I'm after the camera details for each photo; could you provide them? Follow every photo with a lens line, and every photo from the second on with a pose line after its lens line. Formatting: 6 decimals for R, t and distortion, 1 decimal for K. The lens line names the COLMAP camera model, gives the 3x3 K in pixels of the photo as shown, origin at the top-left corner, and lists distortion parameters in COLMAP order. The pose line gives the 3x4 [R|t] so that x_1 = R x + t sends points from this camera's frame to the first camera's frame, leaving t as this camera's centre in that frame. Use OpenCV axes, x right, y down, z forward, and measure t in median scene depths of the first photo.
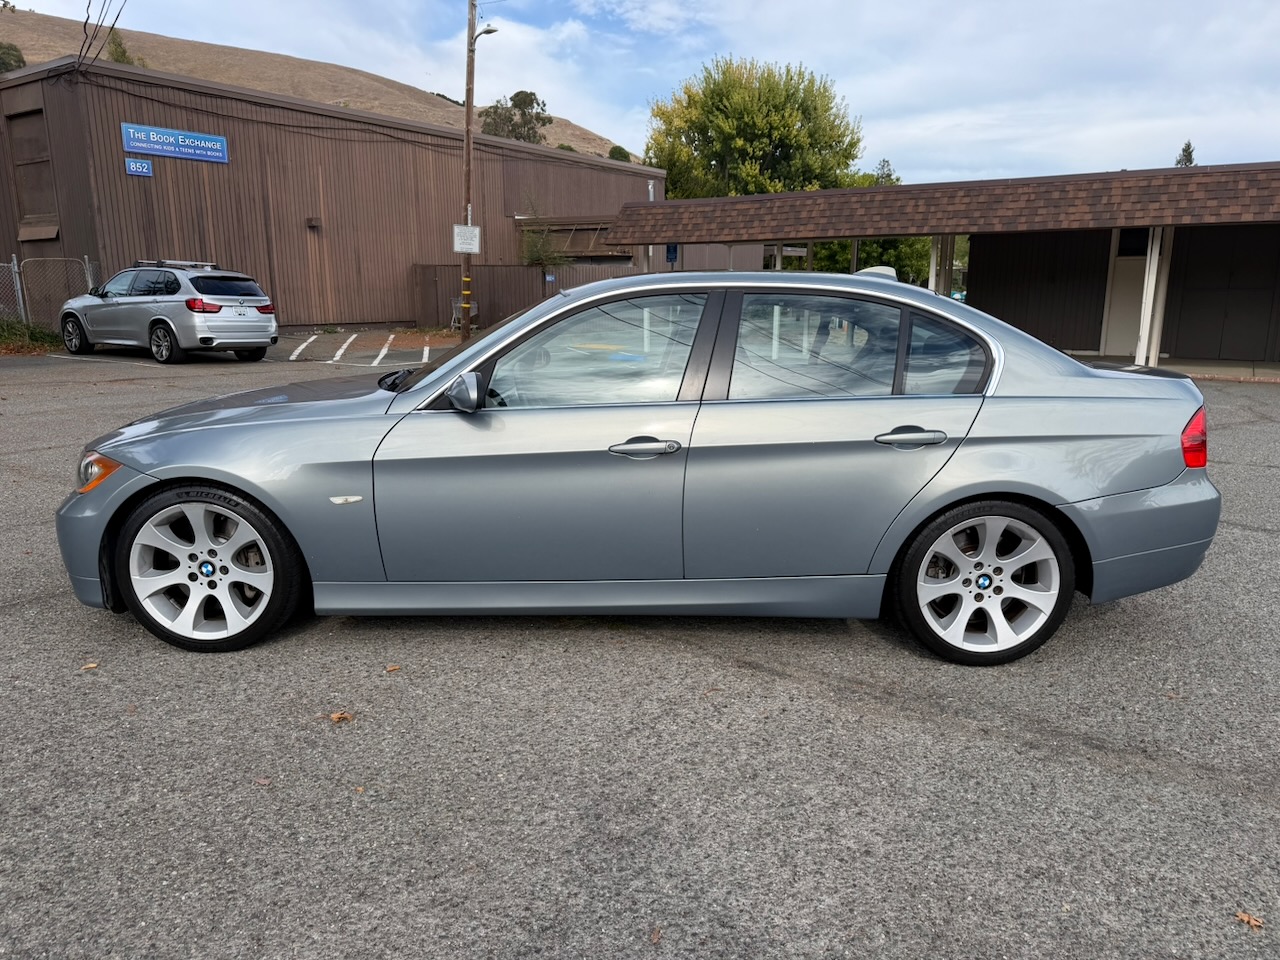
lens RADIAL K [[903.9, 0, 640.2], [0, 903.9, 484.2], [0, 0, 1]] dist [0.027889, -0.030007]
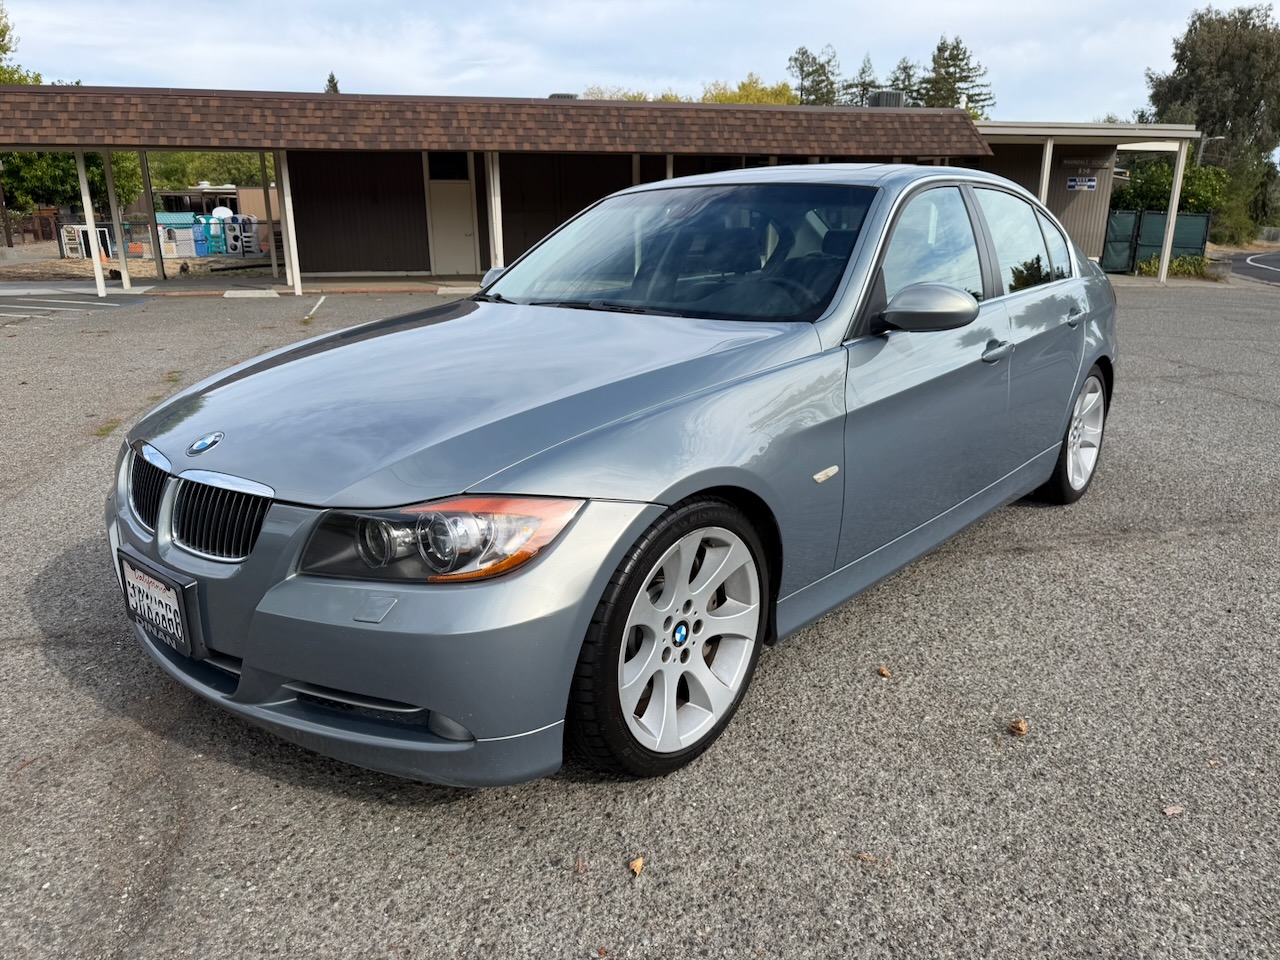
lens RADIAL K [[903.9, 0, 638.6], [0, 903.9, 481.6], [0, 0, 1]] dist [0.027889, -0.030007]
pose [[0.661436, -0.215521, 0.718368, -0.188061], [0.162142, 0.976263, 0.143601, -0.020759], [-0.732265, 0.021495, 0.680680, 0.123451]]
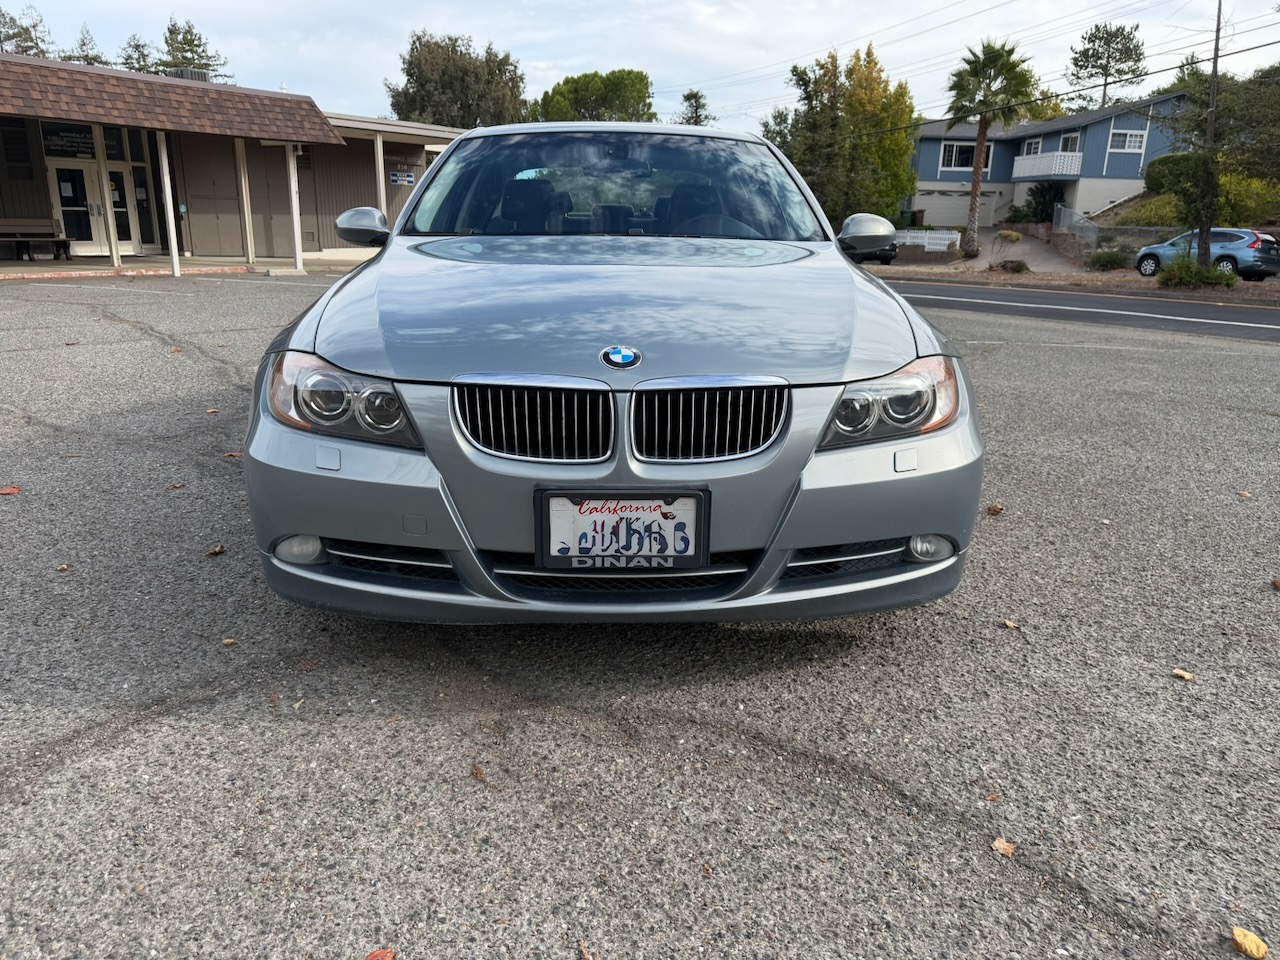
lens RADIAL K [[903.9, 0, 640.5], [0, 903.9, 480.2], [0, 0, 1]] dist [0.027889, -0.030007]
pose [[-0.033223, -0.280080, 0.959402, -0.252695], [0.189999, 0.940656, 0.281187, -0.034808], [-0.981222, 0.191627, 0.021964, 0.249357]]
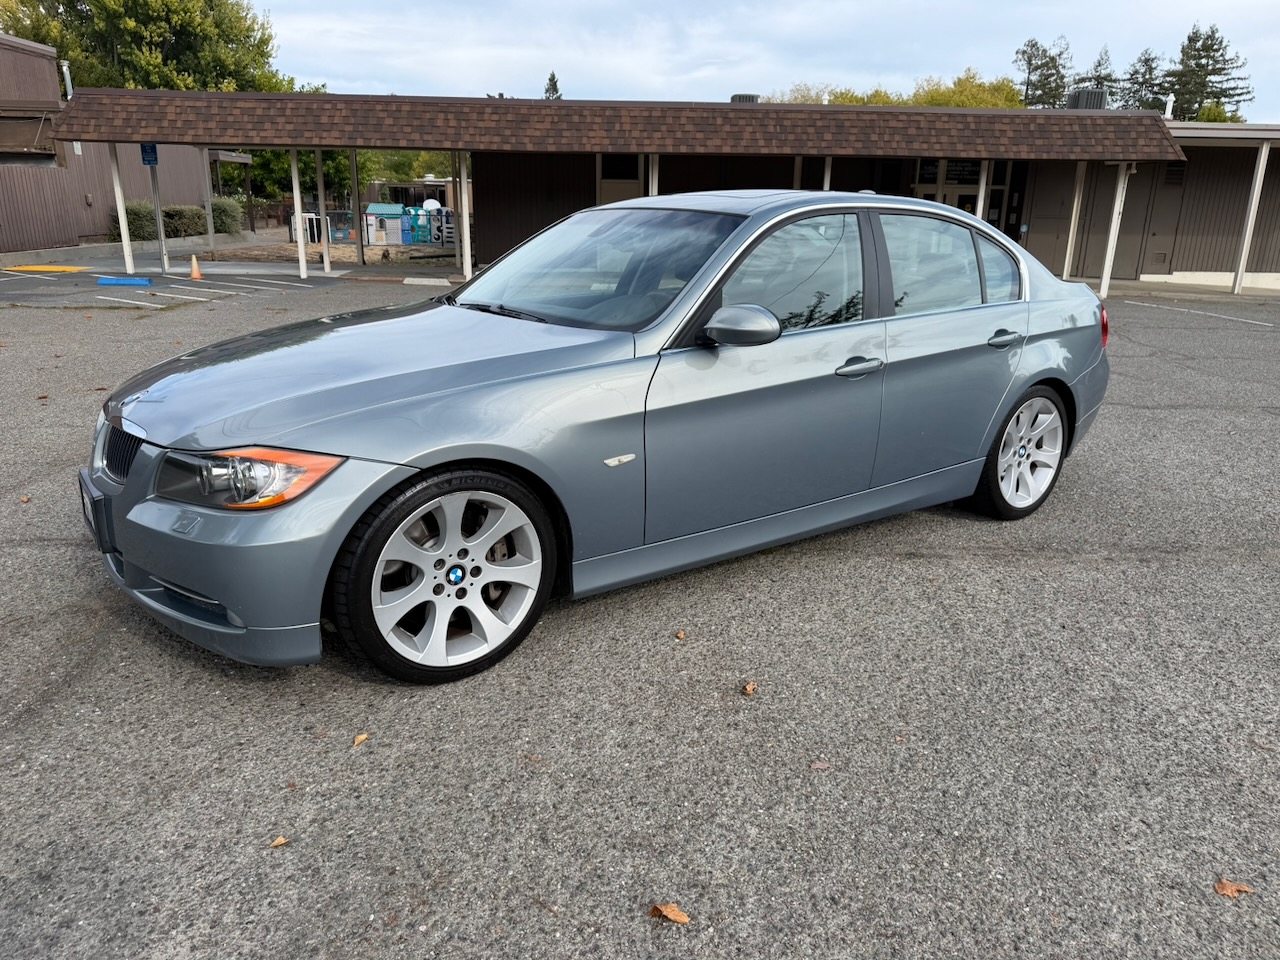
lens RADIAL K [[903.9, 0, 637.1], [0, 903.9, 473.9], [0, 0, 1]] dist [0.027889, -0.030007]
pose [[0.809495, -0.153395, 0.566735, -0.159140], [0.108303, 0.987715, 0.112645, -0.012711], [-0.577052, -0.029807, 0.816163, 0.058073]]
